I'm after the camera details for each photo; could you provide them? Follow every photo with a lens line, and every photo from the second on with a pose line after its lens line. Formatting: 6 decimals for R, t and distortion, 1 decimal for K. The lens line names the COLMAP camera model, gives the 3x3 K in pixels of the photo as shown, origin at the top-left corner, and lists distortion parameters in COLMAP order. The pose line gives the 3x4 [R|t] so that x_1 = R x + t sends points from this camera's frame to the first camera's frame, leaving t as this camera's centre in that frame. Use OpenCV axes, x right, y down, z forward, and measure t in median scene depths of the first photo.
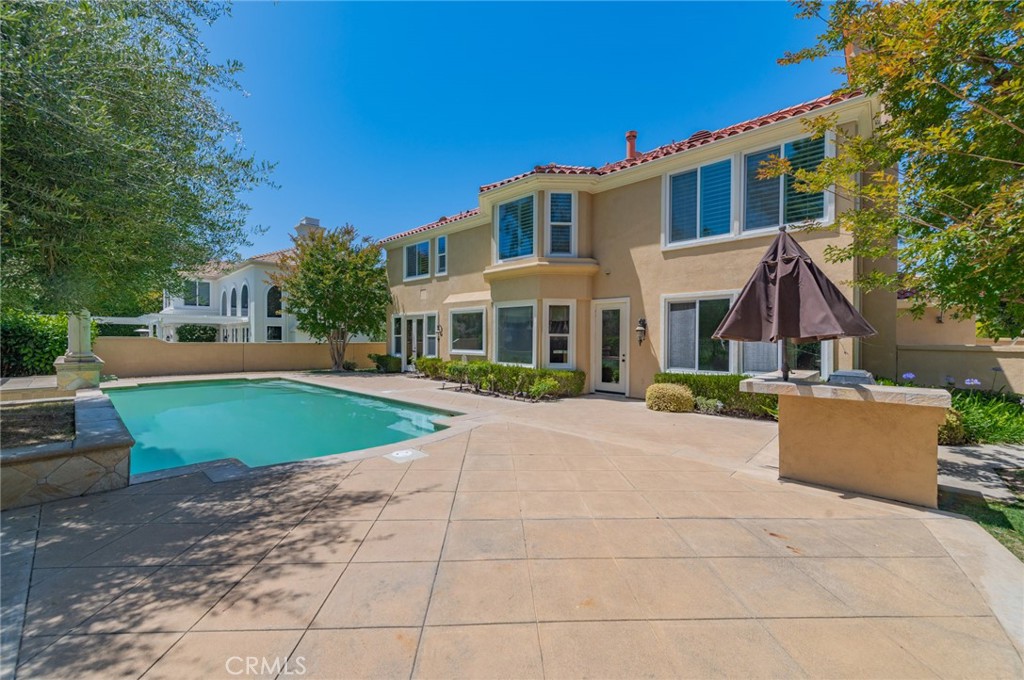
lens RADIAL K [[404.6, 0, 512.7], [0, 404.6, 341.2], [0, 0, 1]] dist [0.002746, 0.000179]
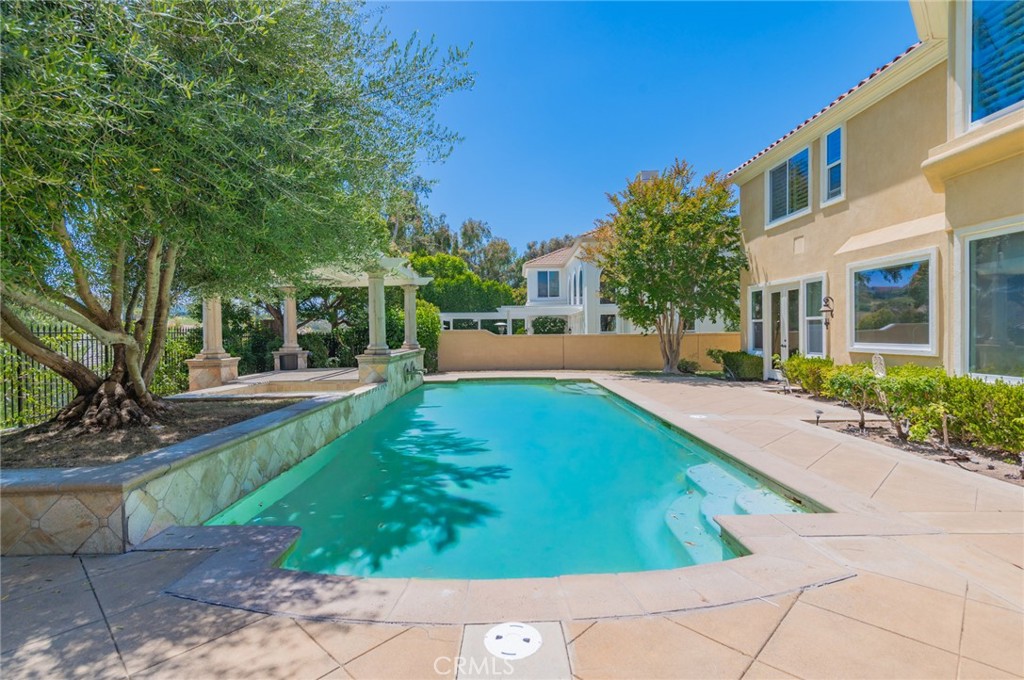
lens RADIAL K [[498.5, 0, 509.8], [0, 498.5, 341.3], [0, 0, 1]] dist [0.012112, -0.002815]
pose [[0.684965, -0.001307, -0.728575, 0.012434], [0.012686, 0.999868, 0.010133, 0.006234], [0.728466, -0.016183, 0.684891, 0.238267]]
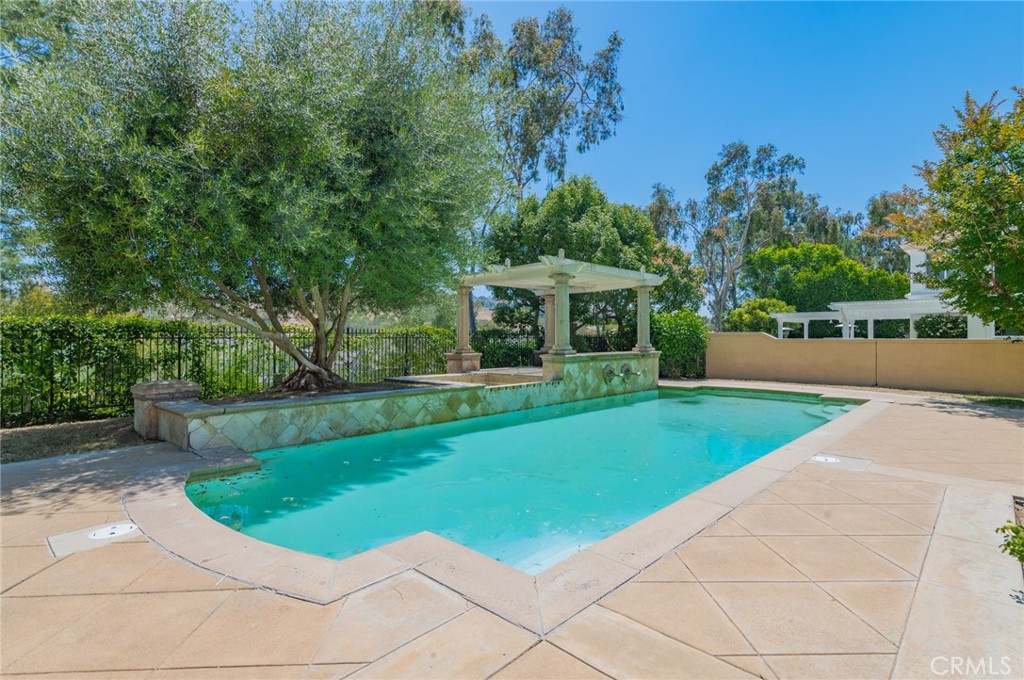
lens RADIAL K [[498.5, 0, 507.1], [0, 498.5, 342.9], [0, 0, 1]] dist [0.012112, -0.002815]
pose [[-0.023696, 0.002762, -0.999715, 0.122813], [-0.002985, 0.999992, 0.002834, 0.010235], [0.999715, 0.003051, -0.023688, 0.512216]]
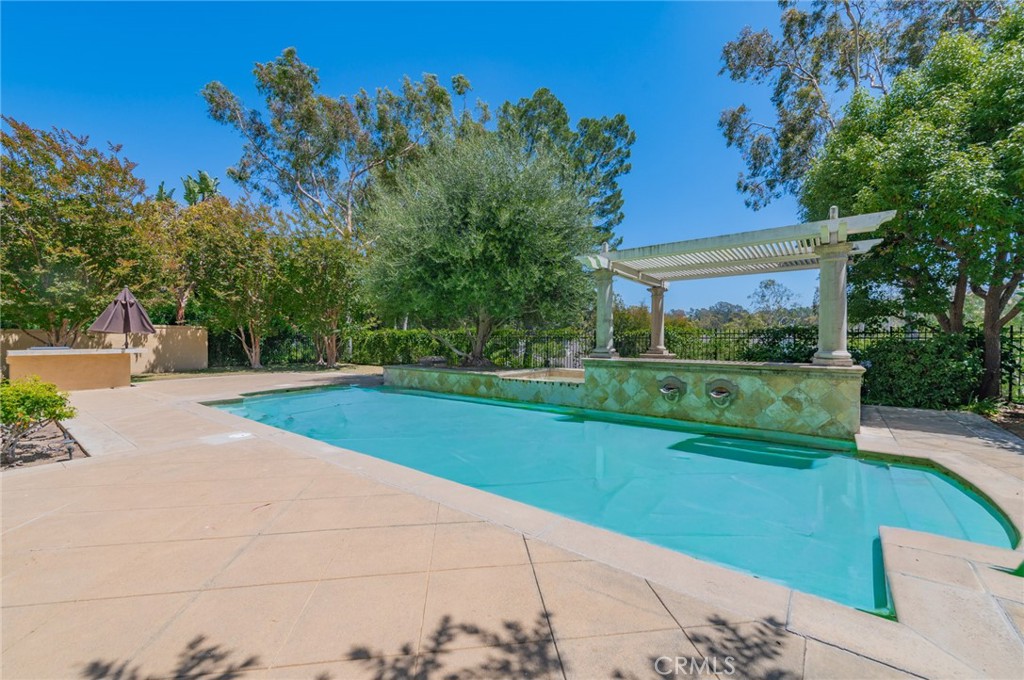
lens RADIAL K [[404.6, 0, 512.5], [0, 404.6, 338.6], [0, 0, 1]] dist [0.002746, 0.000179]
pose [[-0.996688, -0.008736, -0.080854, -0.442742], [-0.009162, 0.999946, 0.004896, 0.001449], [0.080806, 0.005620, -0.996714, 1.113060]]
